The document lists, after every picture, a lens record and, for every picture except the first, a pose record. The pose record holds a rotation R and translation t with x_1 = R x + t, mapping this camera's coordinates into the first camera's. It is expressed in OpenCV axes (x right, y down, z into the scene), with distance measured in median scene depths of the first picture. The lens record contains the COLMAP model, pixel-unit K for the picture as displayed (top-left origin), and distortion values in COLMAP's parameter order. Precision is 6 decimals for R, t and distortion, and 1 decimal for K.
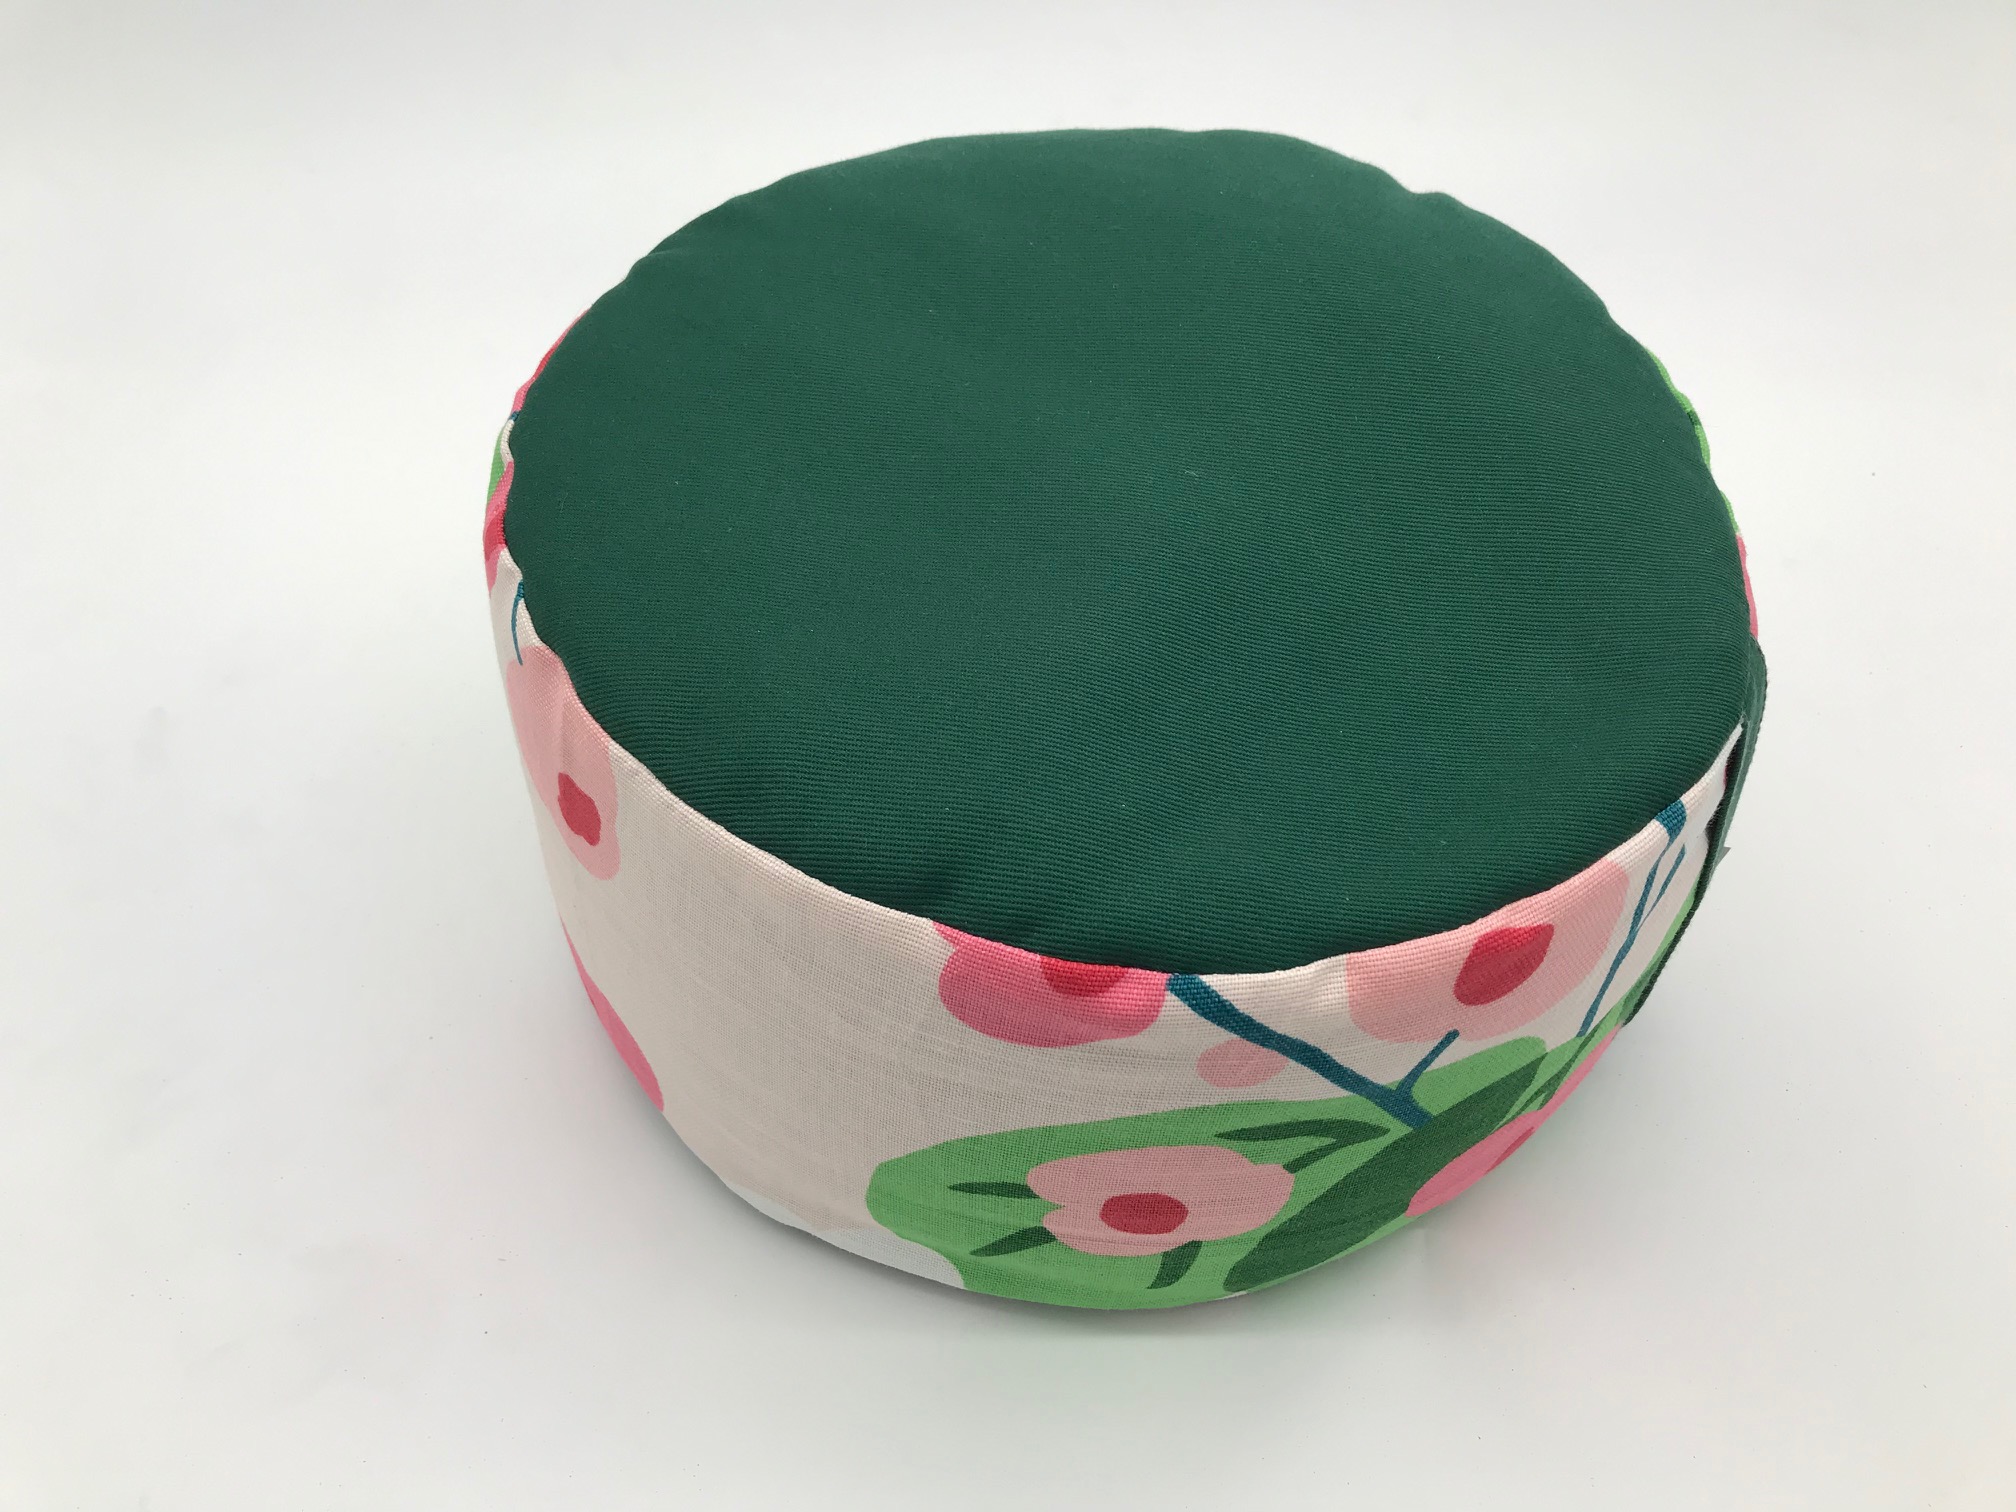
lens RADIAL K [[1725.9, 0, 977.2], [0, 1725.9, 747.2], [0, 0, 1]] dist [0.106701, -0.182846]
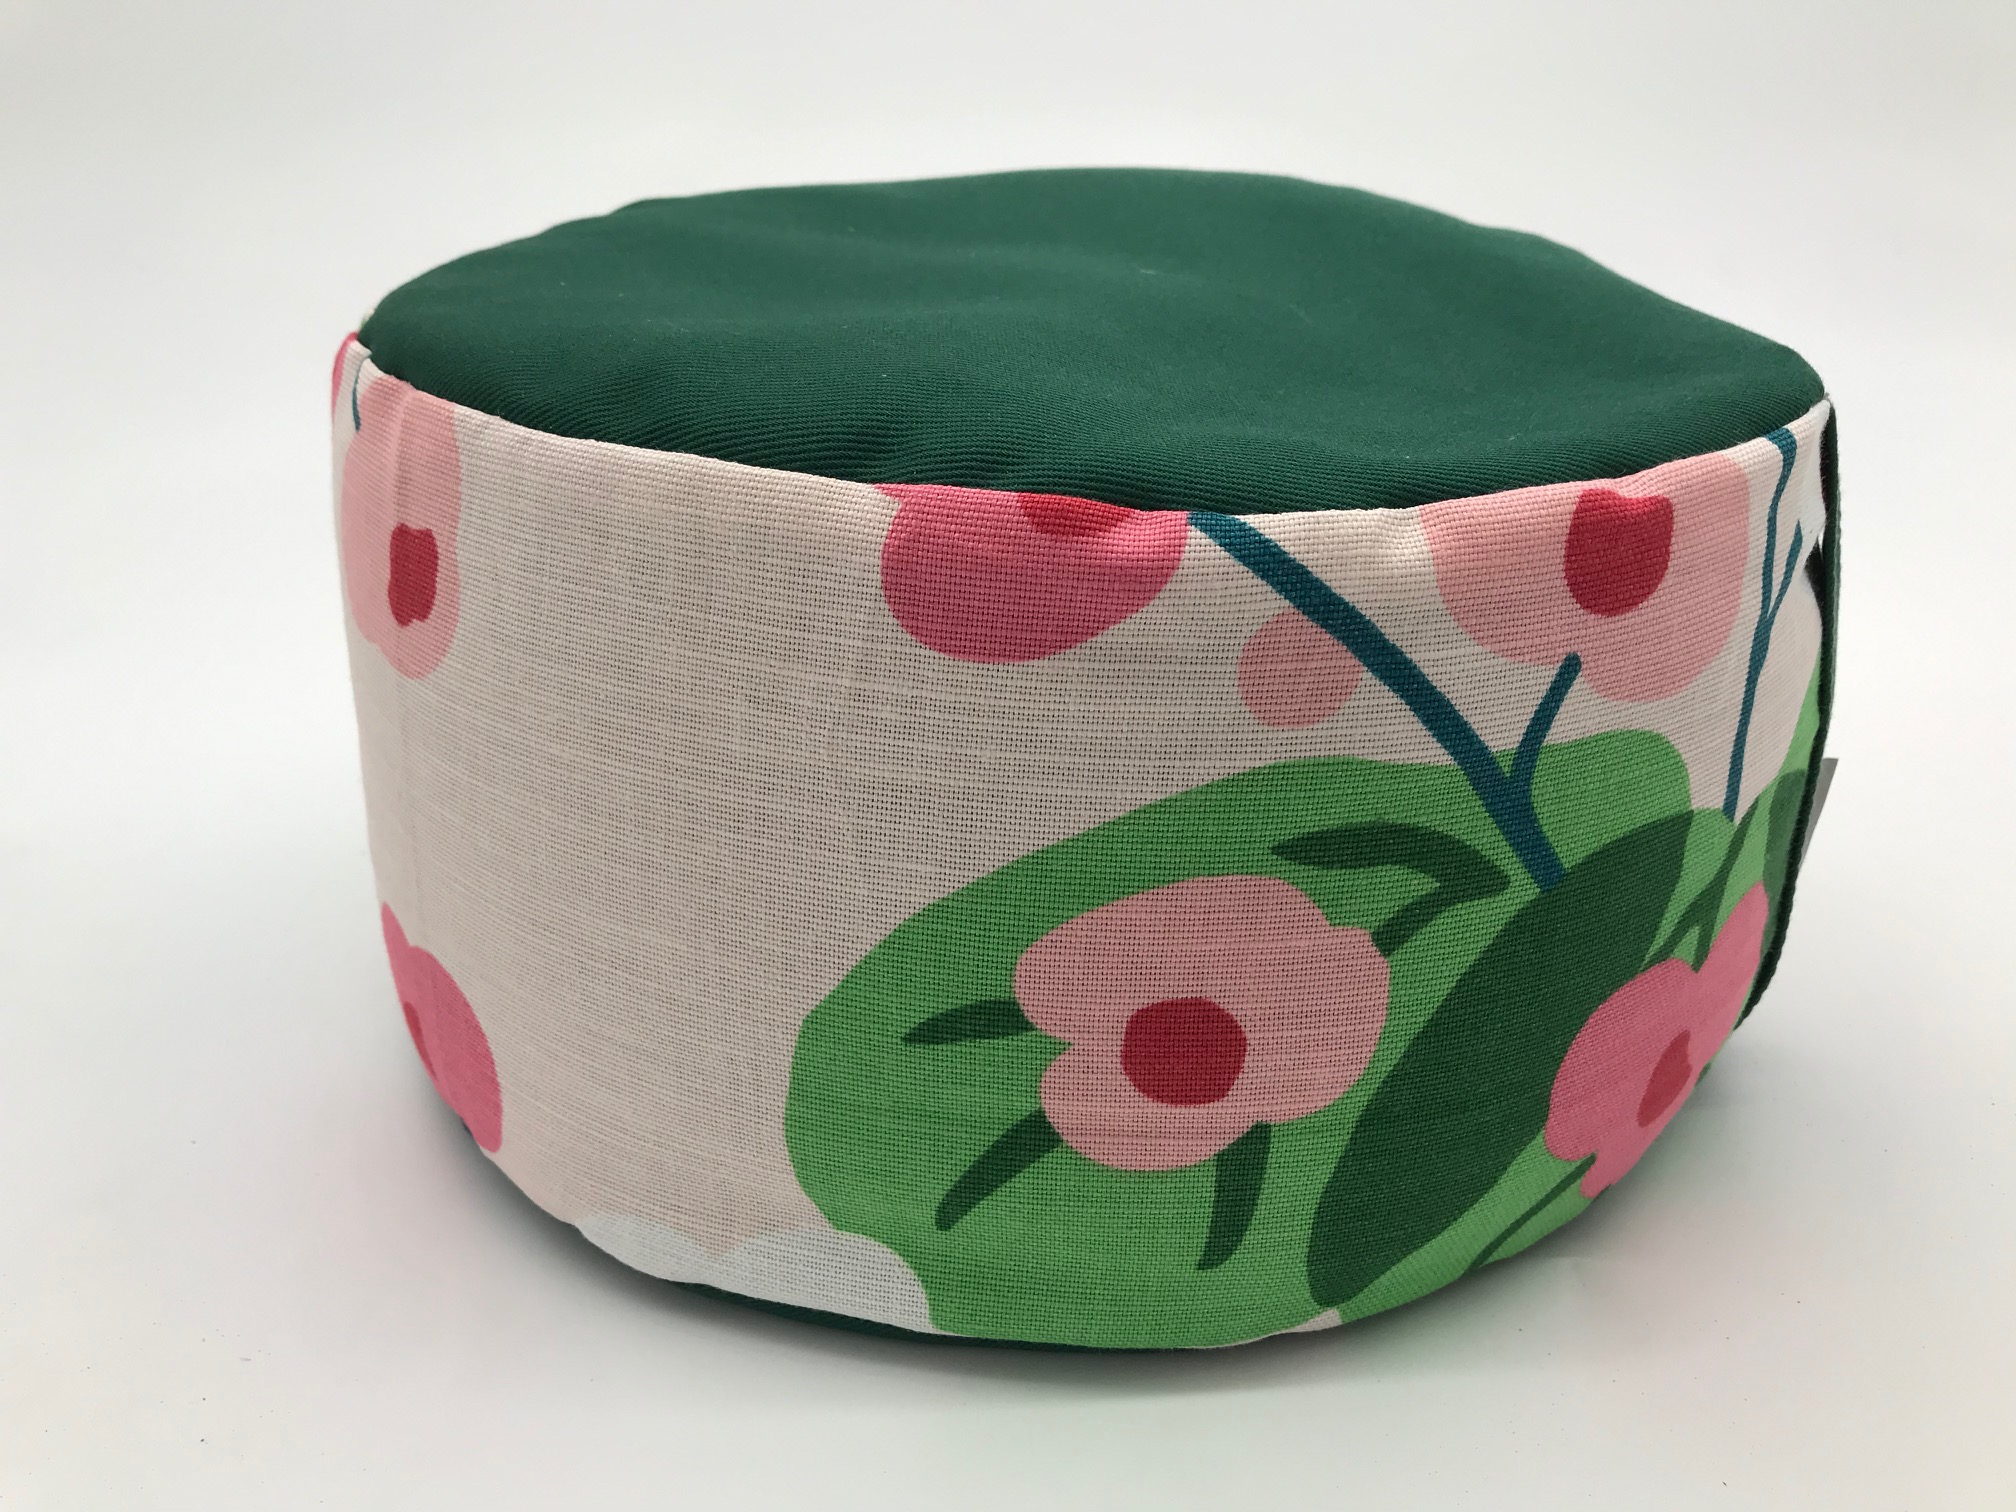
lens RADIAL K [[1725.9, 0, 977.2], [0, 1725.9, 747.2], [0, 0, 1]] dist [0.106701, -0.182846]
pose [[0.998124, -0.033820, 0.051040, -0.019847], [0.053224, 0.891334, -0.450213, 0.499671], [-0.030268, 0.452085, 0.891461, 0.346120]]
